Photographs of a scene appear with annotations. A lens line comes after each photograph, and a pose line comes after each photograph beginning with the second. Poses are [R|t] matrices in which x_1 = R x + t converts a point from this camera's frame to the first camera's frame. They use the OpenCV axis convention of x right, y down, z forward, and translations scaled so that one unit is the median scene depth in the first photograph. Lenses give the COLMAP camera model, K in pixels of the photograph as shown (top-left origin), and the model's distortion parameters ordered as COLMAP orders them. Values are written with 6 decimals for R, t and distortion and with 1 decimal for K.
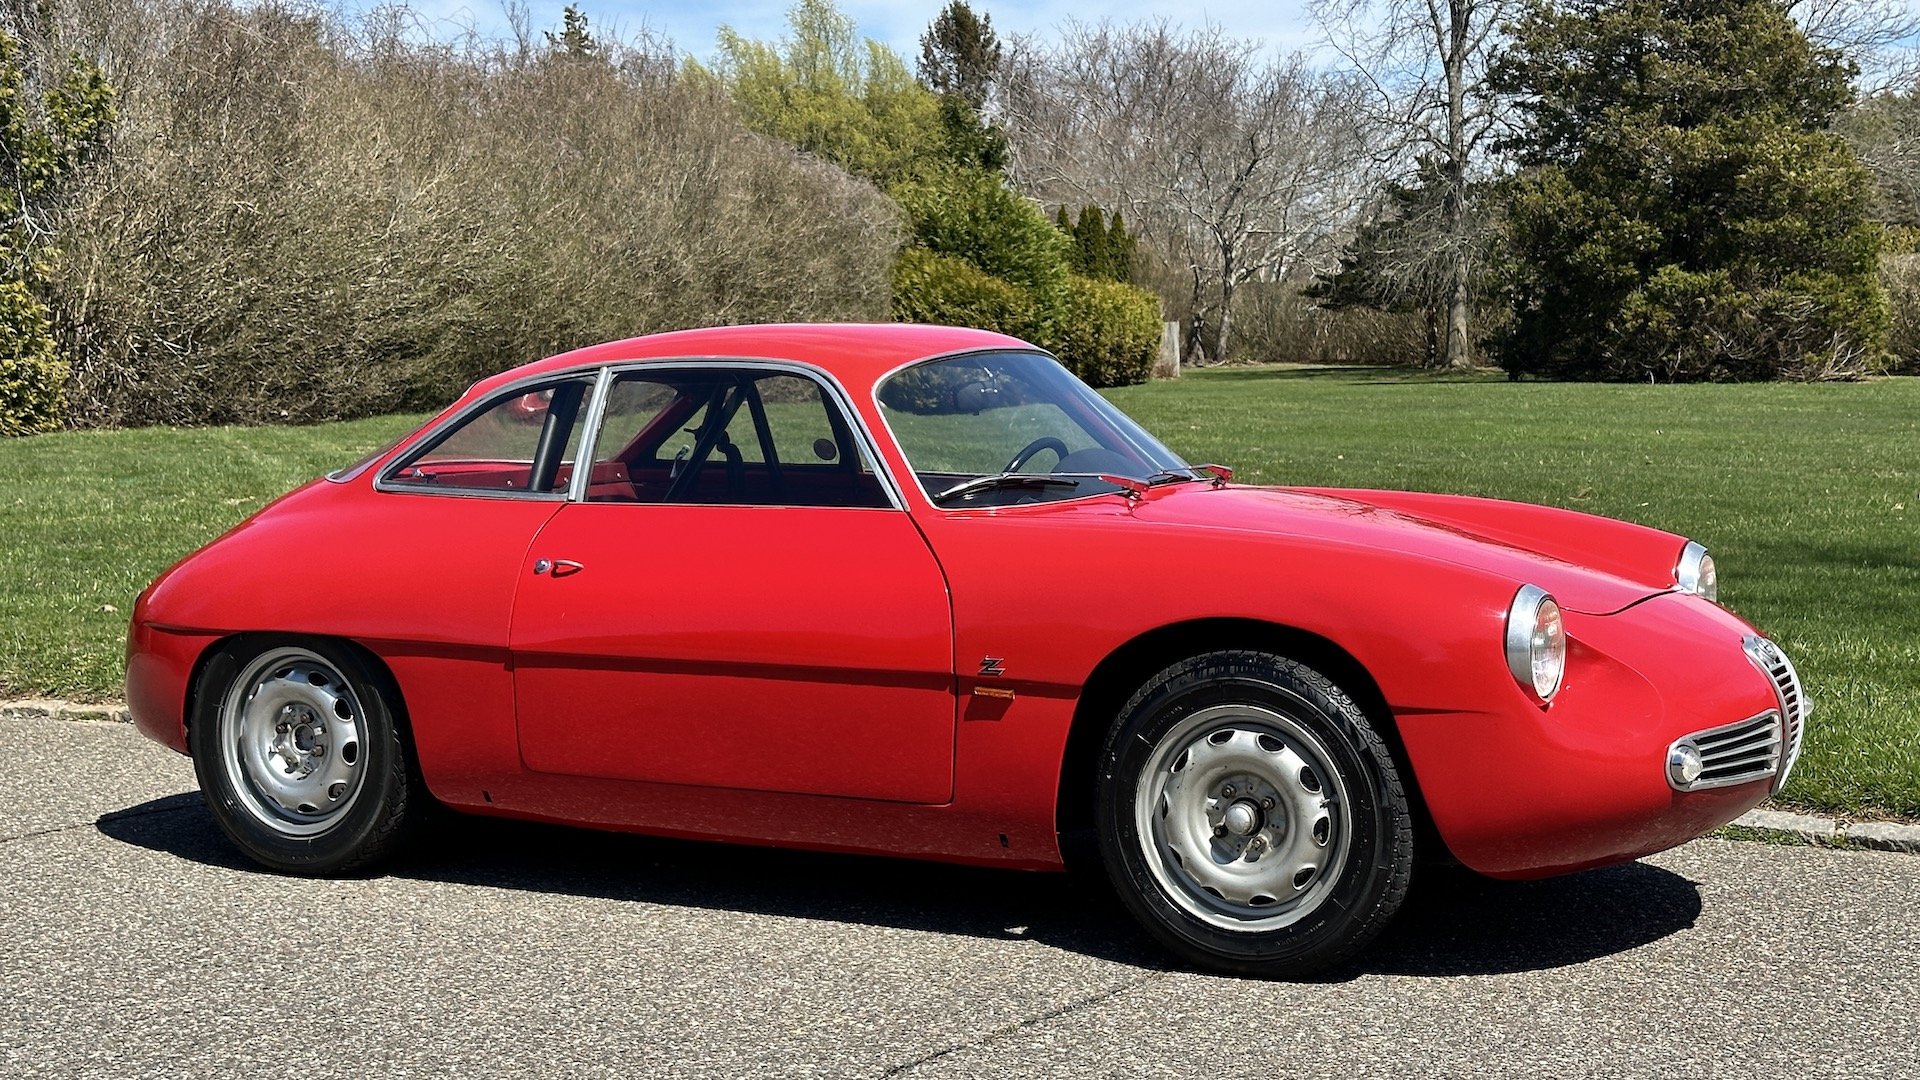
lens RADIAL K [[2661.4, 0, 985.5], [0, 2661.4, 549.1], [0, 0, 1]] dist [0.090921, 0.008267]
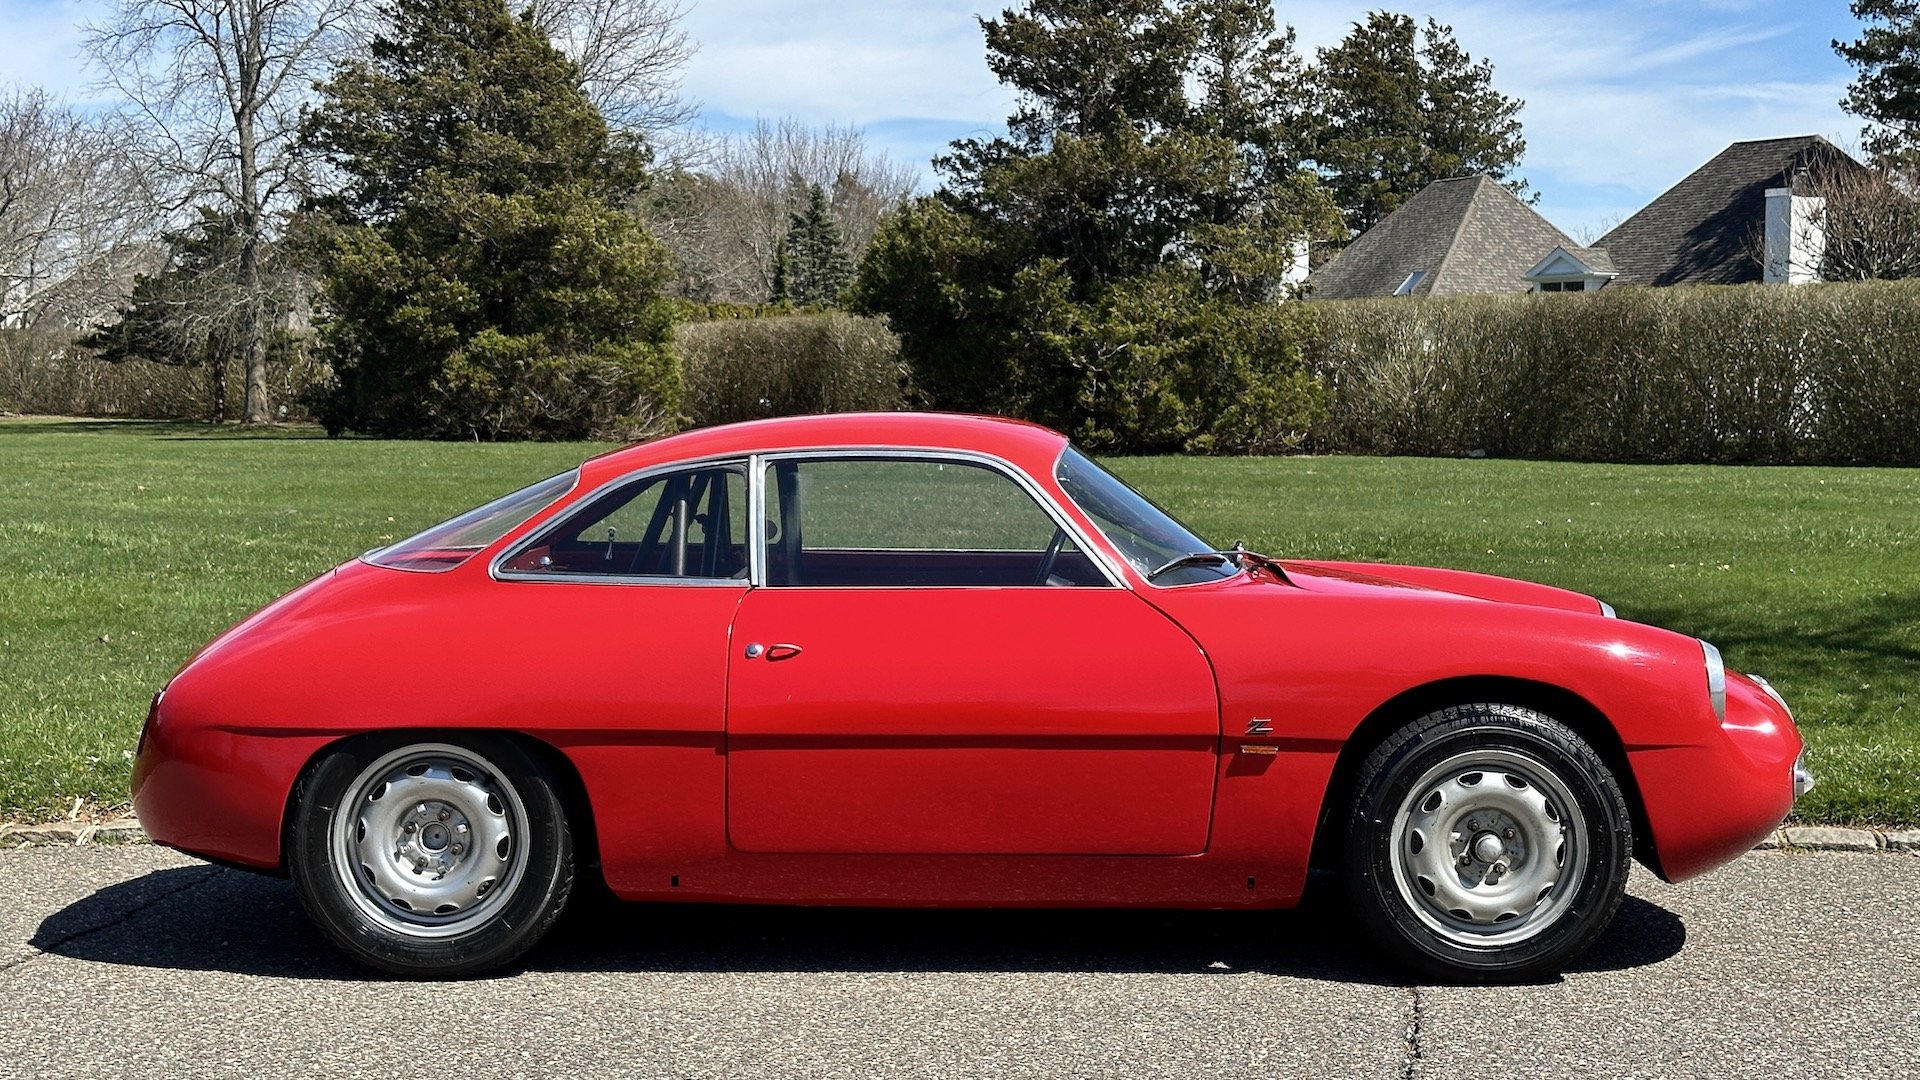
lens RADIAL K [[2625.2, 0, 967.9], [0, 2625.2, 571.9], [0, 0, 1]] dist [0.162047, -0.129110]
pose [[0.893028, -0.018965, 0.449601, -0.514314], [0.024096, 0.999693, -0.005693, -0.015051], [-0.449355, 0.015917, 0.893212, 0.057804]]
